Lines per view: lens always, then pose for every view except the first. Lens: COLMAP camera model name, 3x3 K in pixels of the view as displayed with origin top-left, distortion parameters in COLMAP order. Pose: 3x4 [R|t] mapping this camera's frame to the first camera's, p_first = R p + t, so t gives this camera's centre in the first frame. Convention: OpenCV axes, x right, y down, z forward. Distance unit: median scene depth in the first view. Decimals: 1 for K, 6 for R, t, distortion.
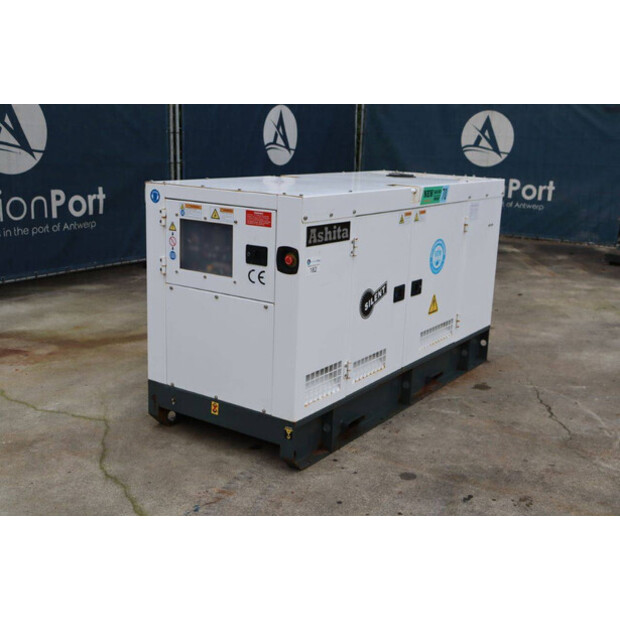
lens RADIAL K [[749.3, 0, 310.0], [0, 749.3, 310.0], [0, 0, 1]] dist [-0.000484, 0.051783]
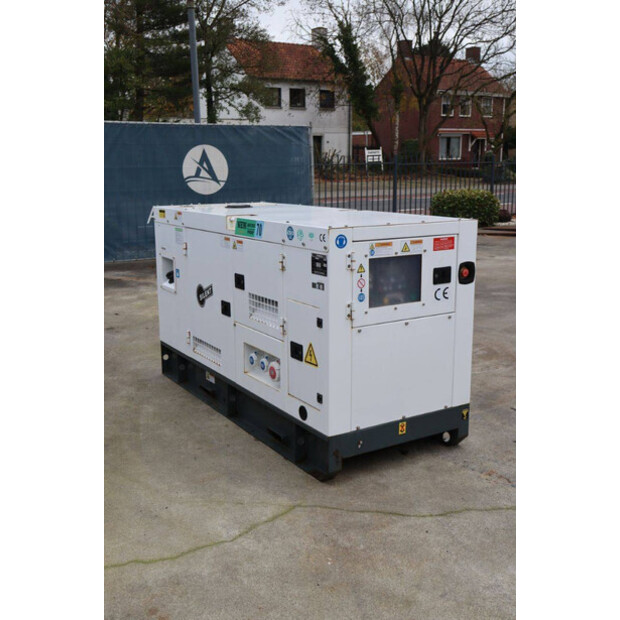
lens RADIAL K [[715.6, 0, 310.0], [0, 715.6, 310.0], [0, 0, 1]] dist [-0.014941, -0.012428]
pose [[0.406661, -0.217326, 0.887354, -1.063079], [0.233116, 0.963825, 0.129221, -0.196407], [-0.883337, 0.154307, 0.442612, 0.646566]]
